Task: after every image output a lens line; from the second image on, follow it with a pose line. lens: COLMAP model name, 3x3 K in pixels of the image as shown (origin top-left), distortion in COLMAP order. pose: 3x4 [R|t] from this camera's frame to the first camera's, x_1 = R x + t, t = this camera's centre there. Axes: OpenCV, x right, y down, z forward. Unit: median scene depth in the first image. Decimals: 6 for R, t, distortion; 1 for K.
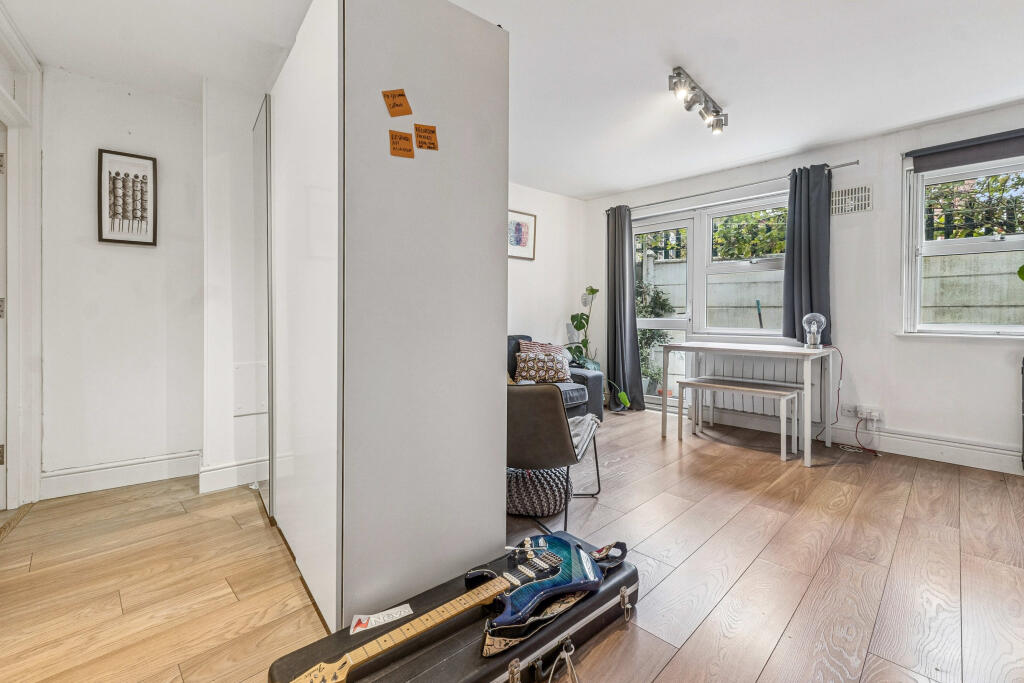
lens RADIAL K [[446.2, 0, 490.7], [0, 446.2, 318.2], [0, 0, 1]] dist [0.026097, 0.000138]
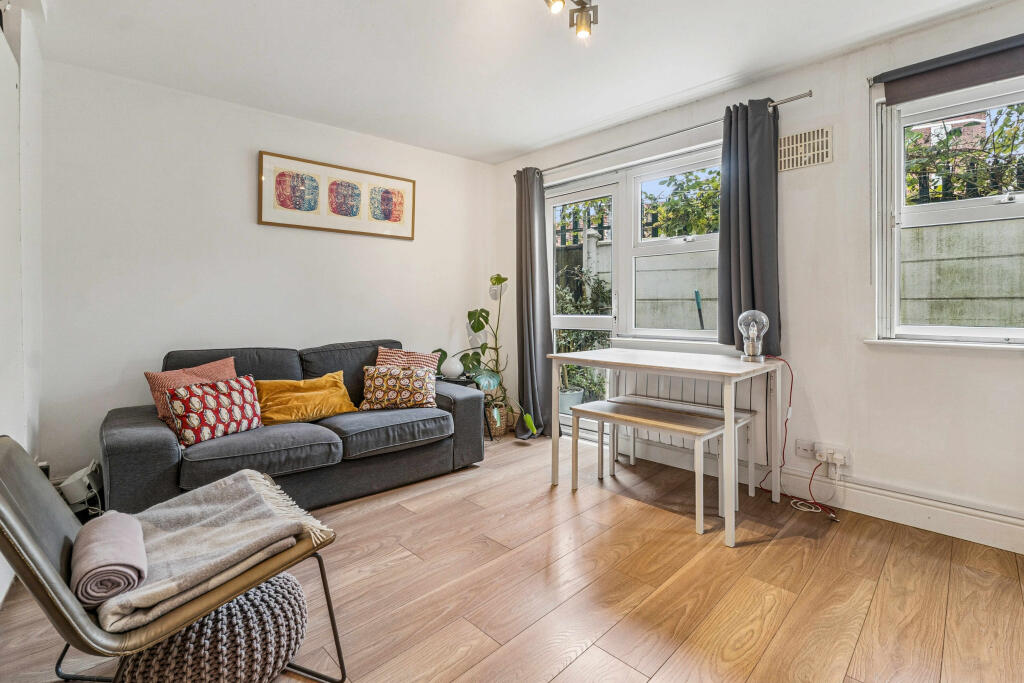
lens RADIAL K [[469.6, 0, 493.7], [0, 469.6, 306.9], [0, 0, 1]] dist [0.008816, -0.000202]
pose [[0.999978, -0.005960, 0.002784, 0.301251], [0.005976, 0.999965, -0.005892, -0.014221], [-0.002748, 0.005908, 0.999979, 0.265837]]
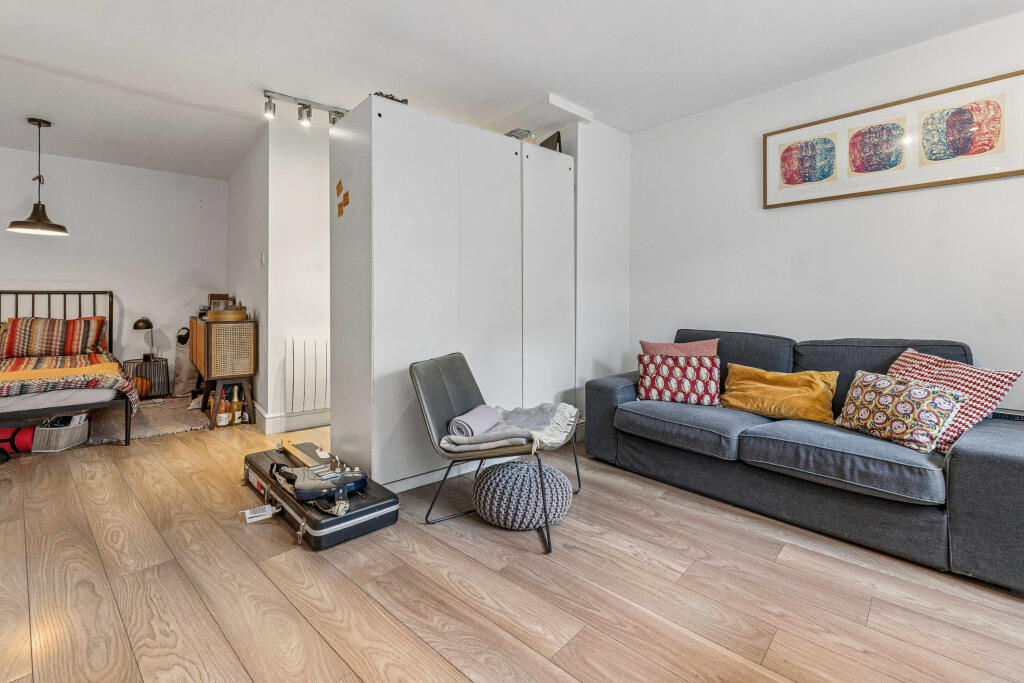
lens RADIAL K [[469.6, 0, 530.8], [0, 469.6, 296.3], [0, 0, 1]] dist [0.008816, -0.000202]
pose [[0.078713, -0.014315, -0.996794, 0.675723], [-0.005548, 0.999875, -0.014798, -0.000684], [0.996882, 0.006695, 0.078624, 0.629110]]
